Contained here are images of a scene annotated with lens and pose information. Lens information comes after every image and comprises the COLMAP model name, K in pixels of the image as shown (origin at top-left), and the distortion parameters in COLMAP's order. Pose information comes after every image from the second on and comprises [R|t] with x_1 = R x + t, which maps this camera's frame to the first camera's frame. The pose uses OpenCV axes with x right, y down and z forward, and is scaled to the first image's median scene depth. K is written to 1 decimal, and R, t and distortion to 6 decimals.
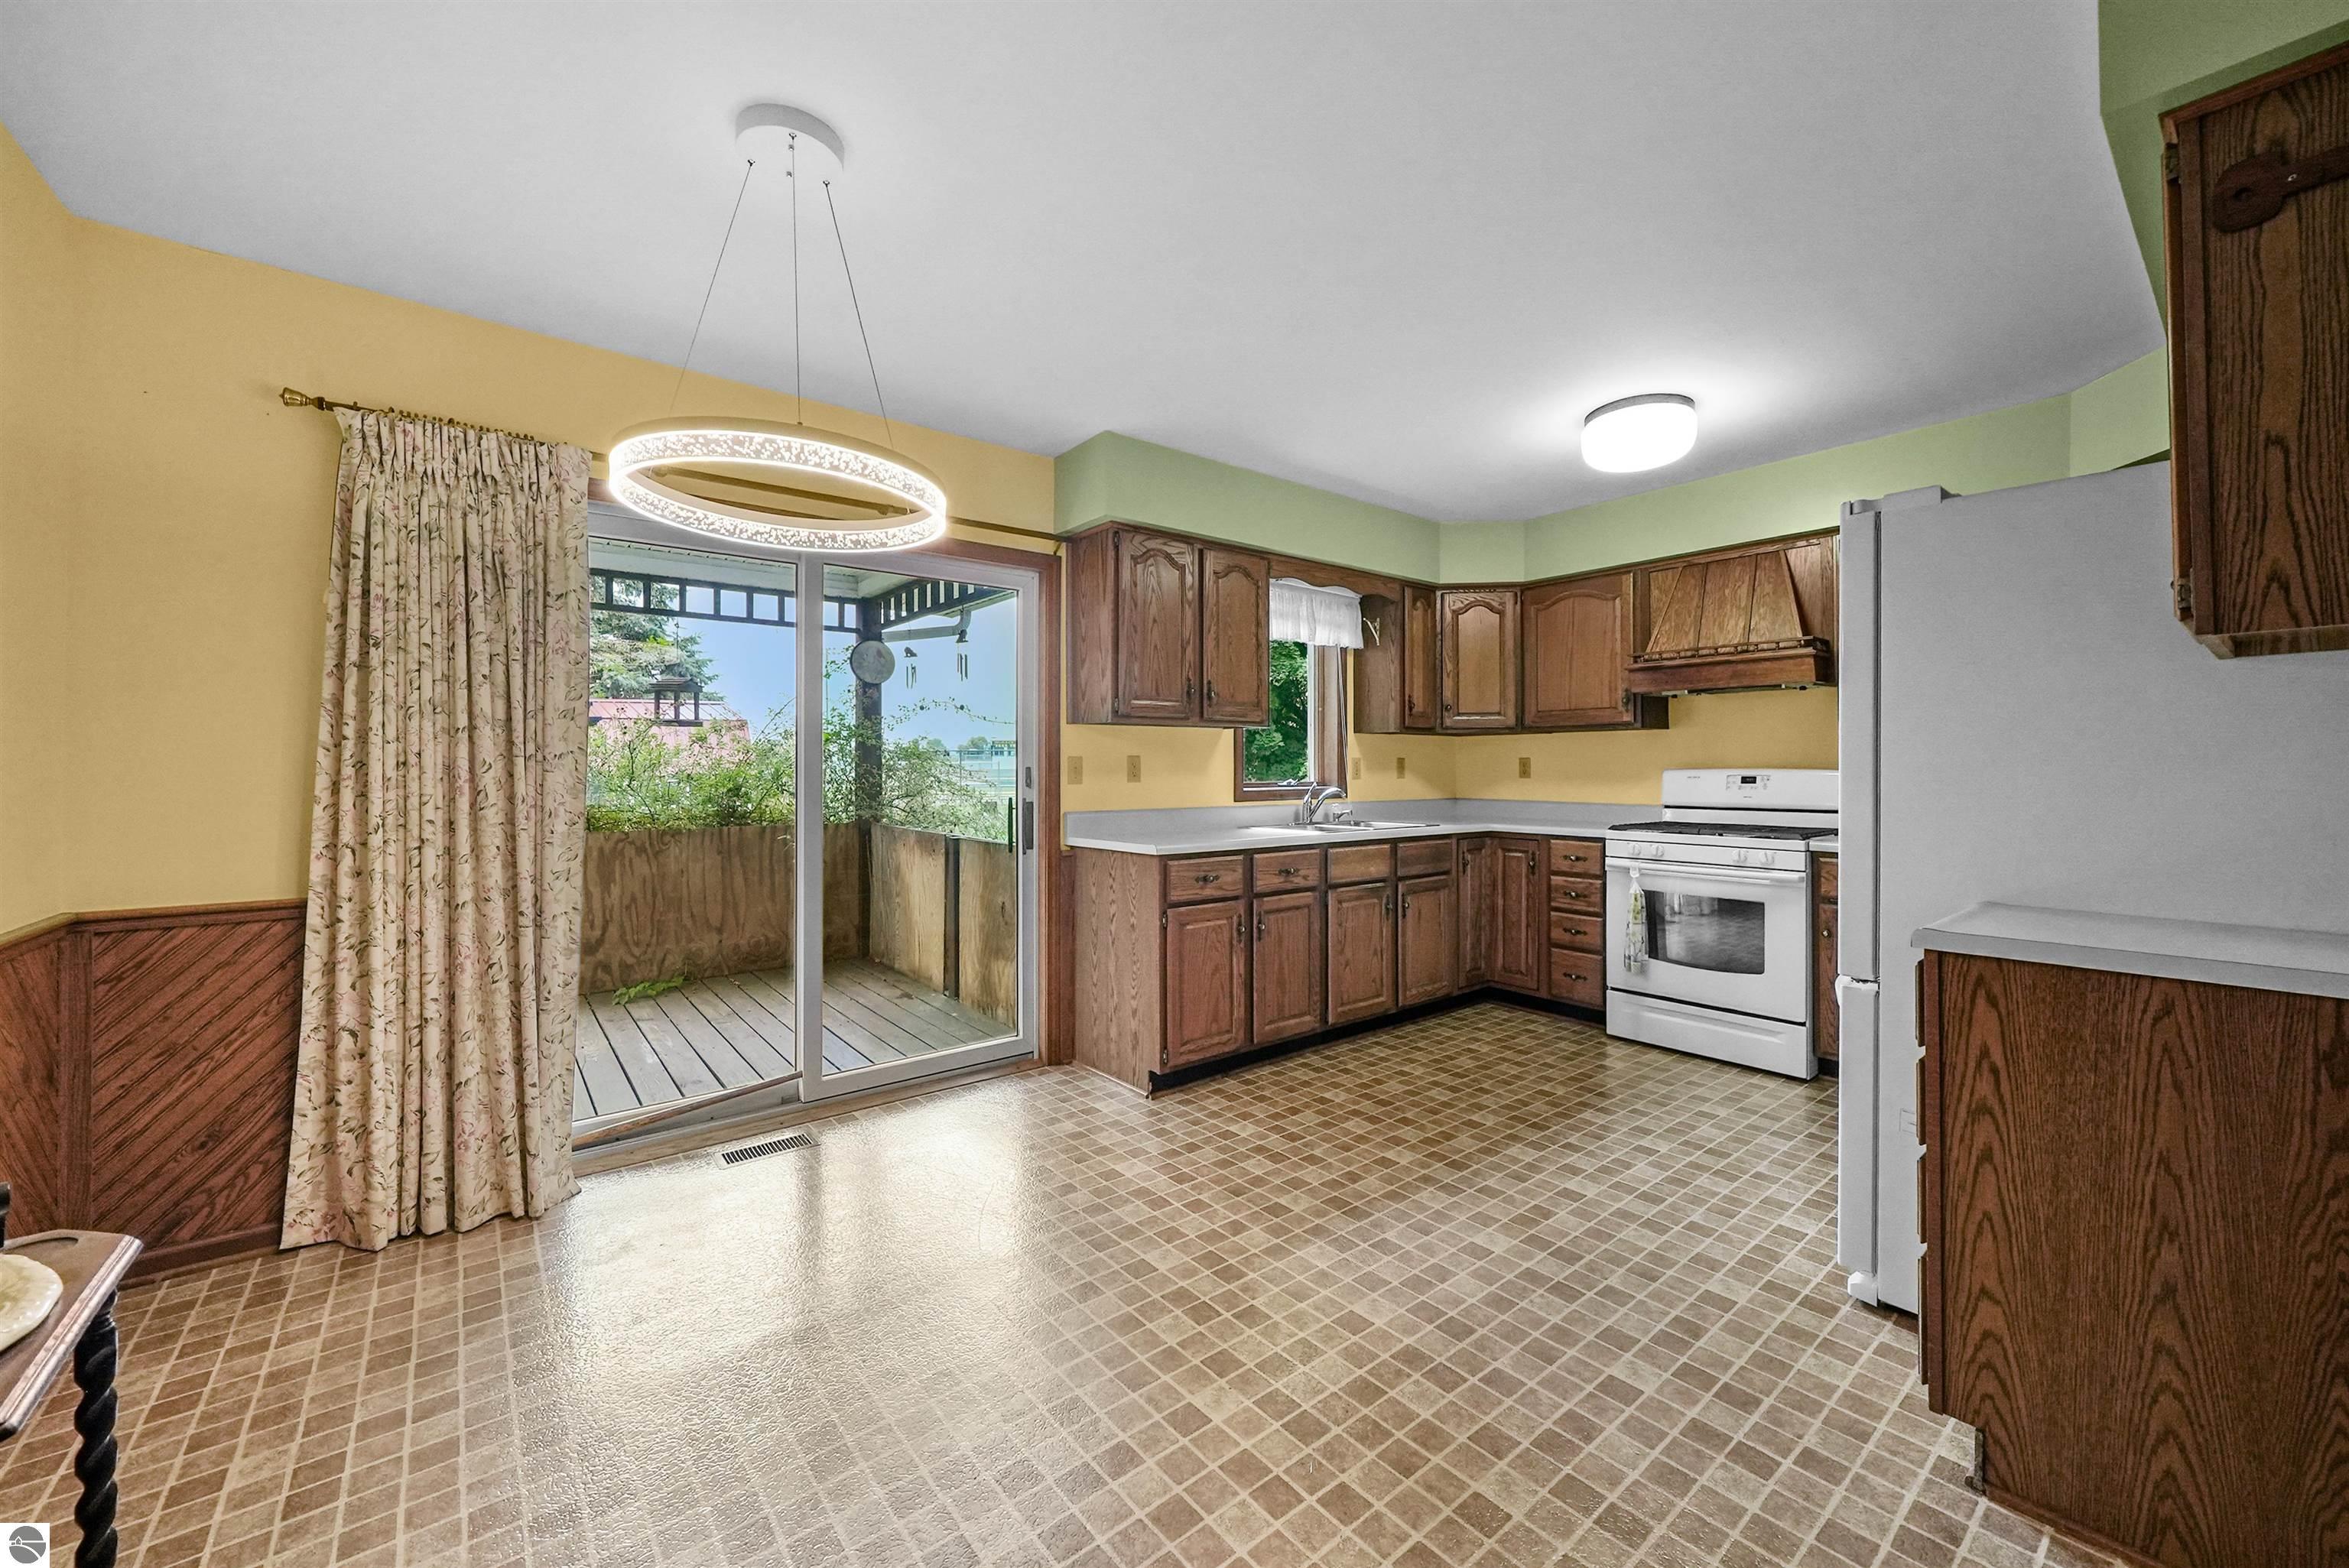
lens RADIAL K [[900.5, 0, 1189.6], [0, 900.5, 765.0], [0, 0, 1]] dist [-0.001489, -0.000037]
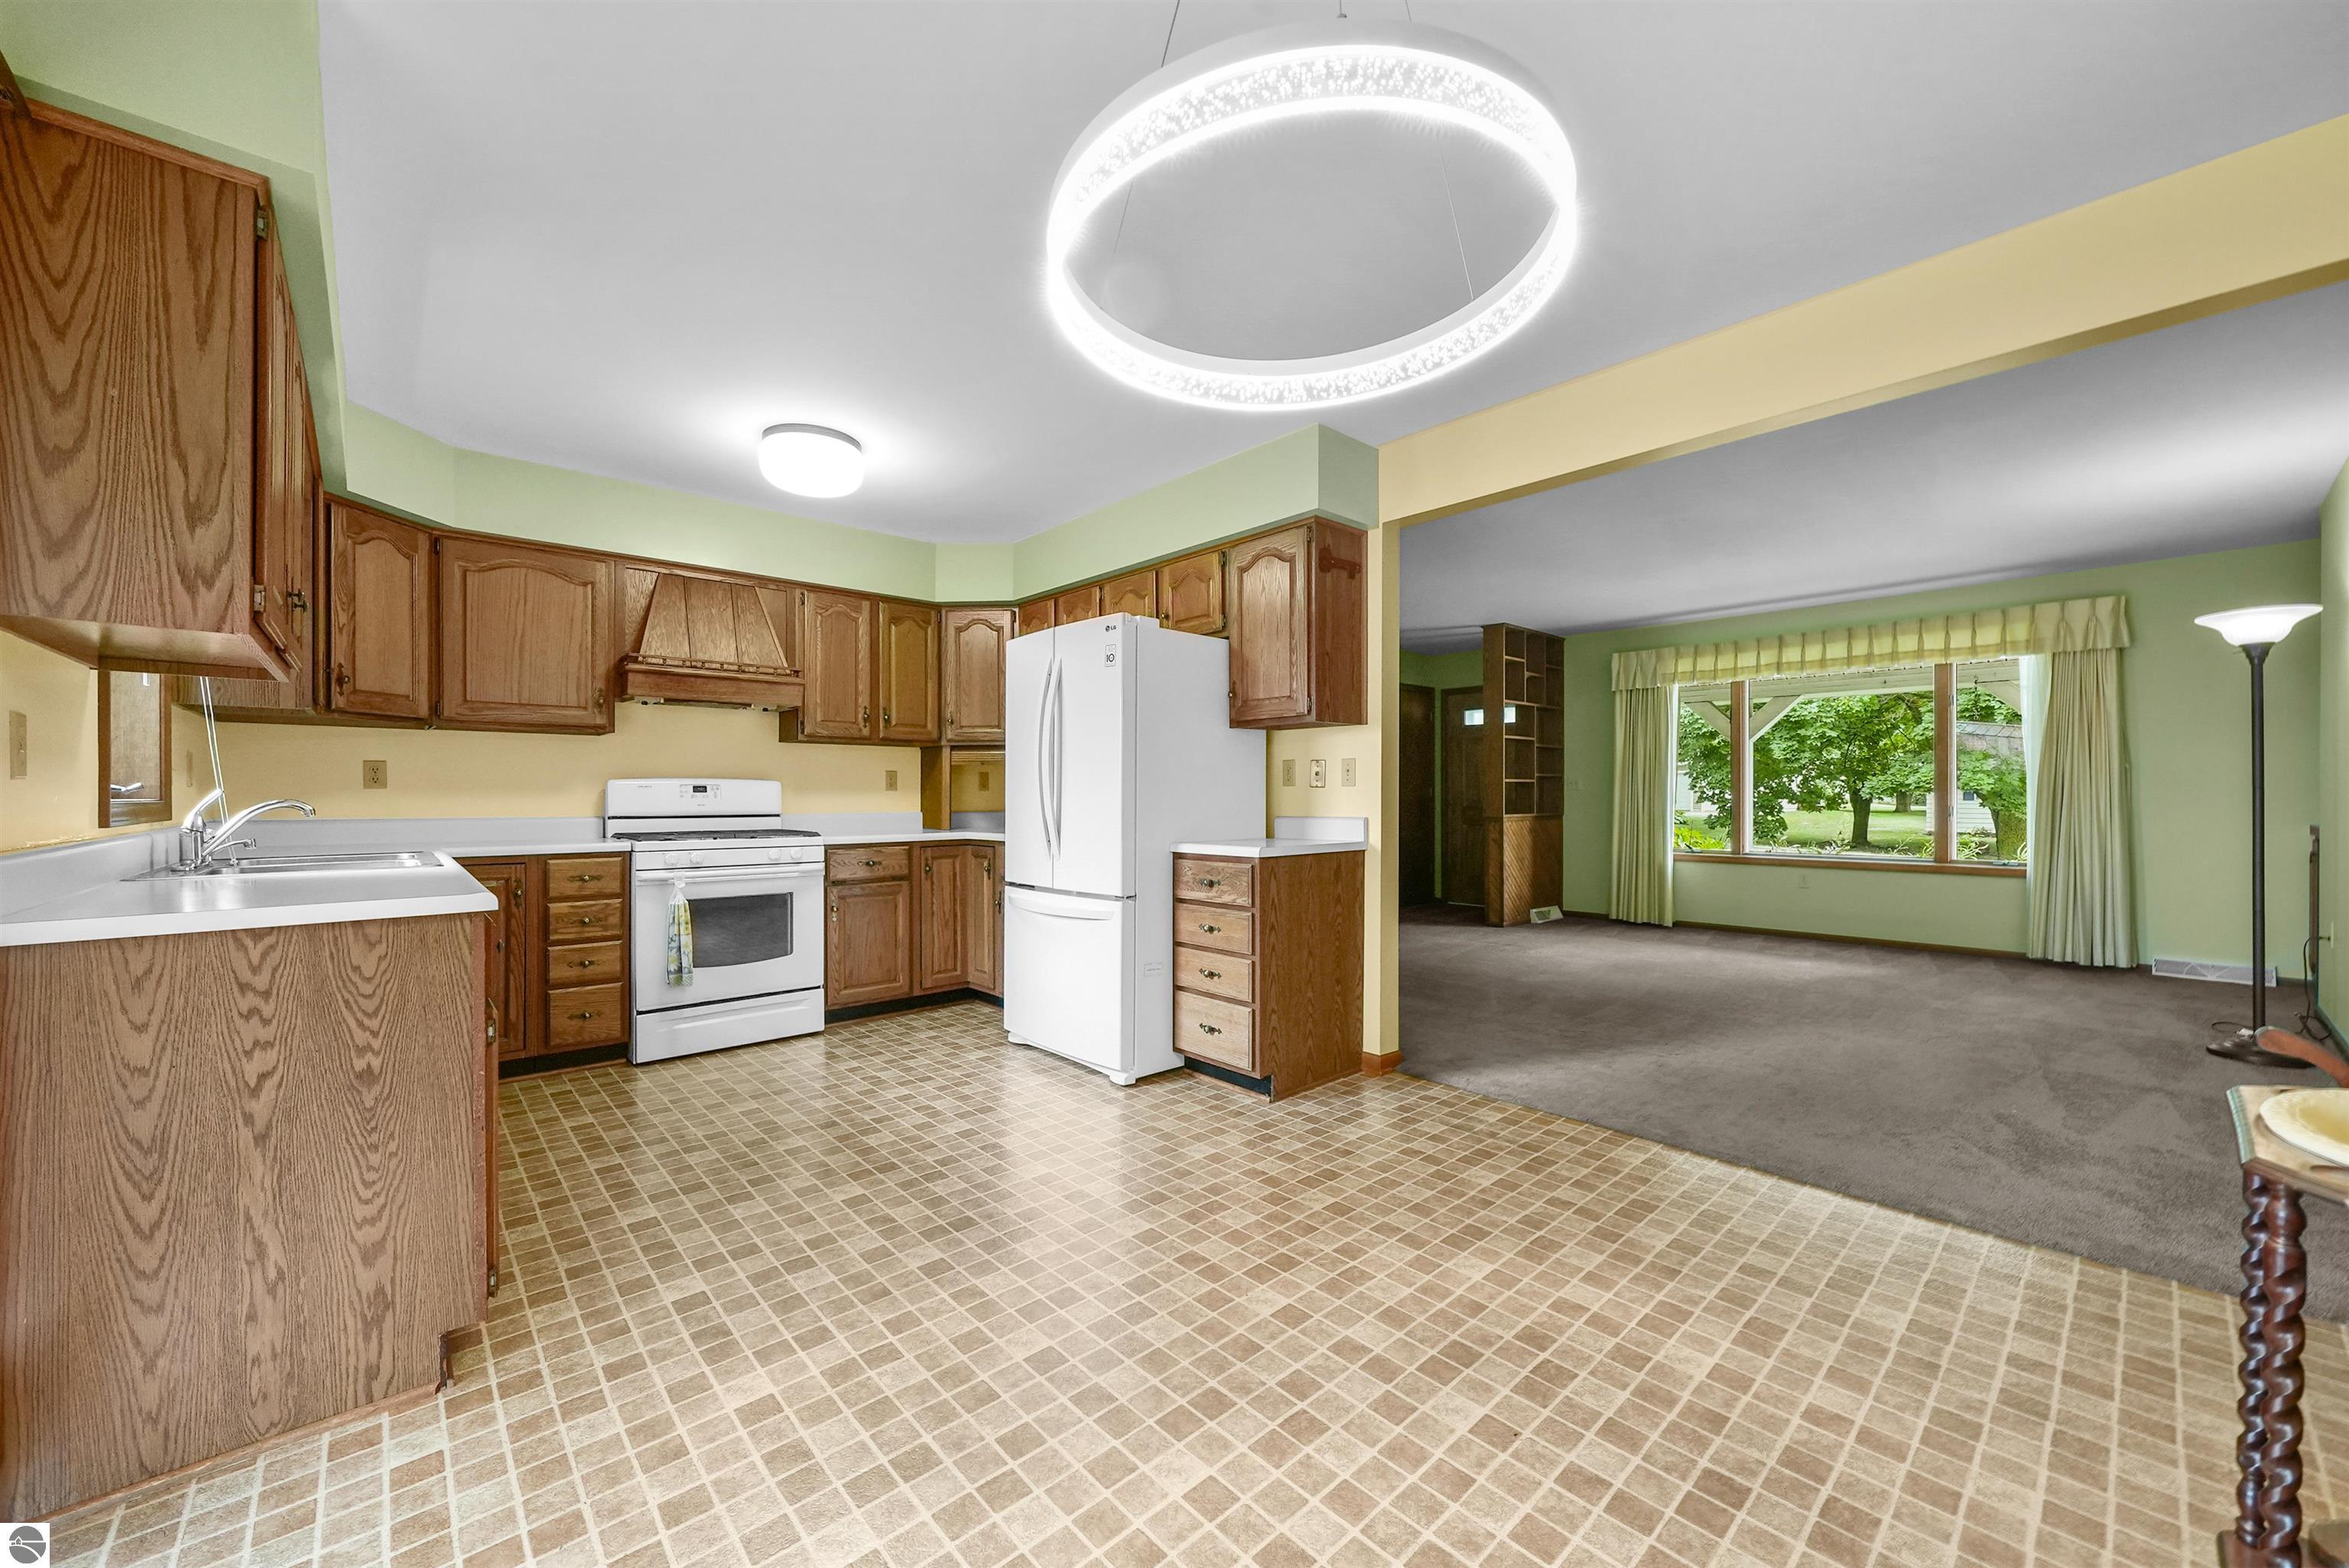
lens RADIAL K [[882.7, 0, 1174.9], [0, 882.7, 796.3], [0, 0, 1]] dist [-0.001446, -0.000015]
pose [[-0.047701, 0.000755, 0.998861, -0.469460], [-0.003613, 0.999993, -0.000928, 0.024932], [-0.998855, -0.003653, -0.047698, 0.500927]]
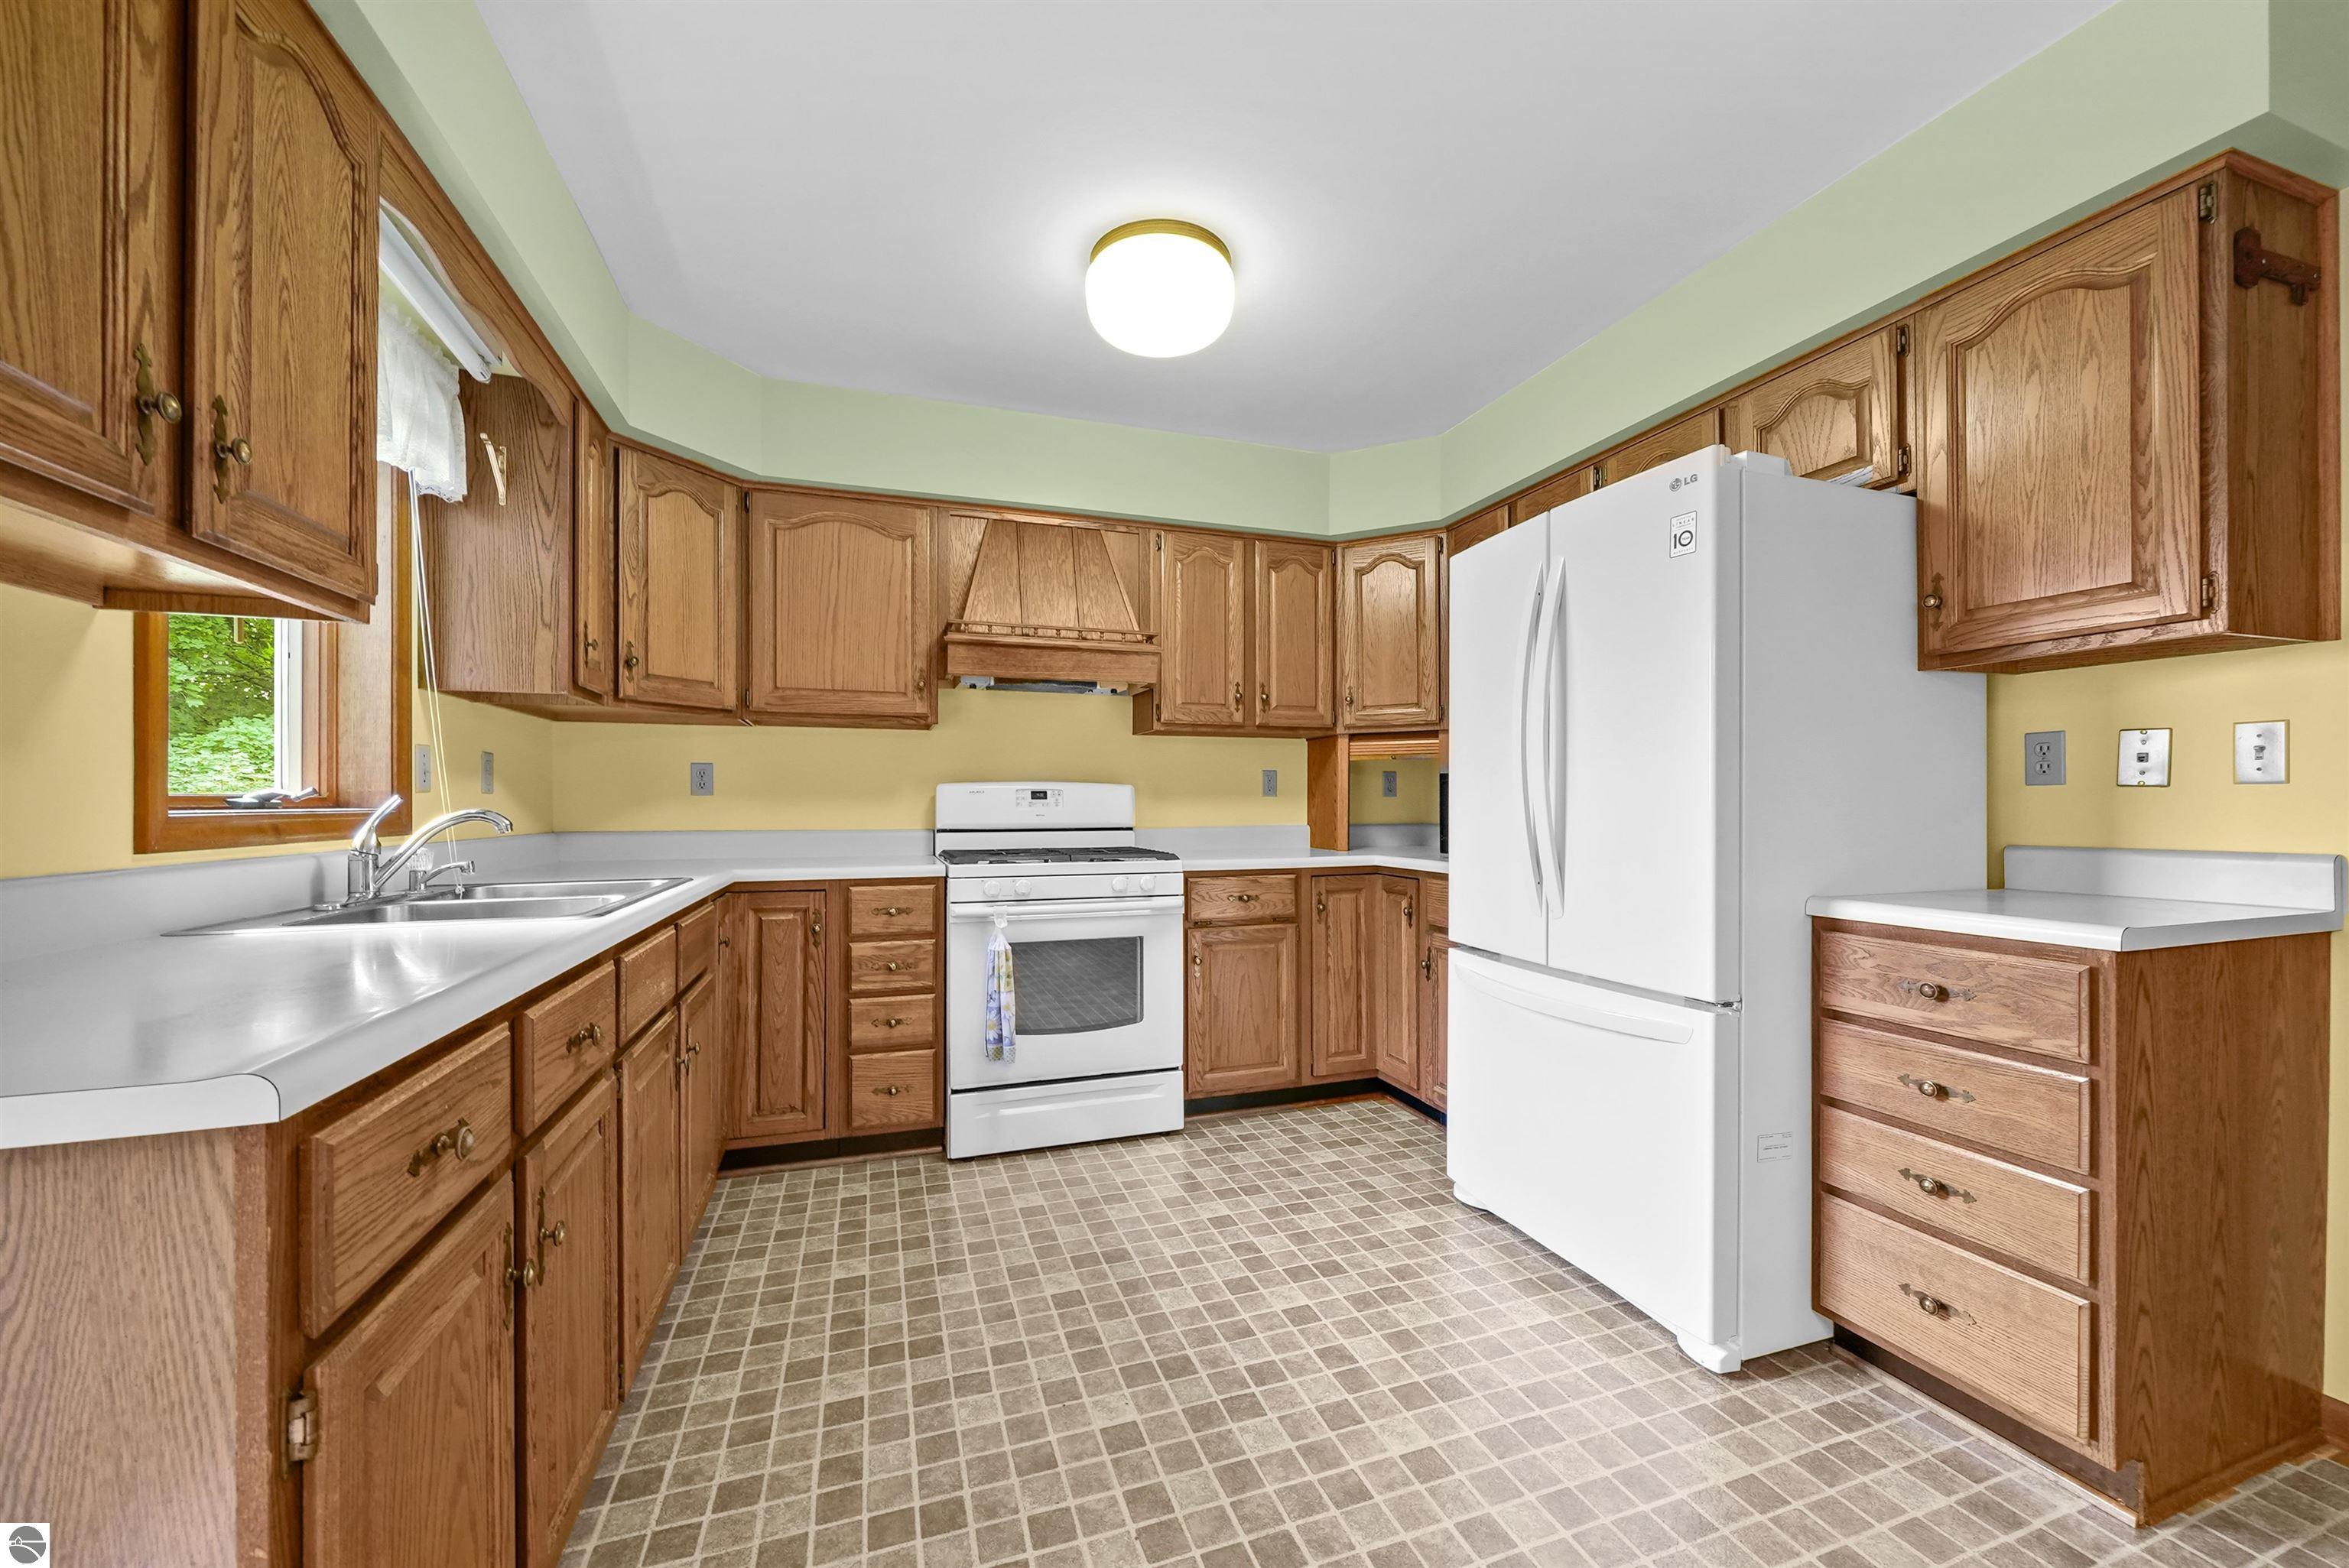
lens RADIAL K [[892.1, 0, 1182.9], [0, 892.1, 799.1], [0, 0, 1]] dist [-0.001154, -0.000061]
pose [[0.343555, 0.004830, 0.939120, -0.122841], [-0.003774, 0.999986, -0.003762, 0.023694], [-0.939125, -0.002251, 0.343568, 0.604269]]
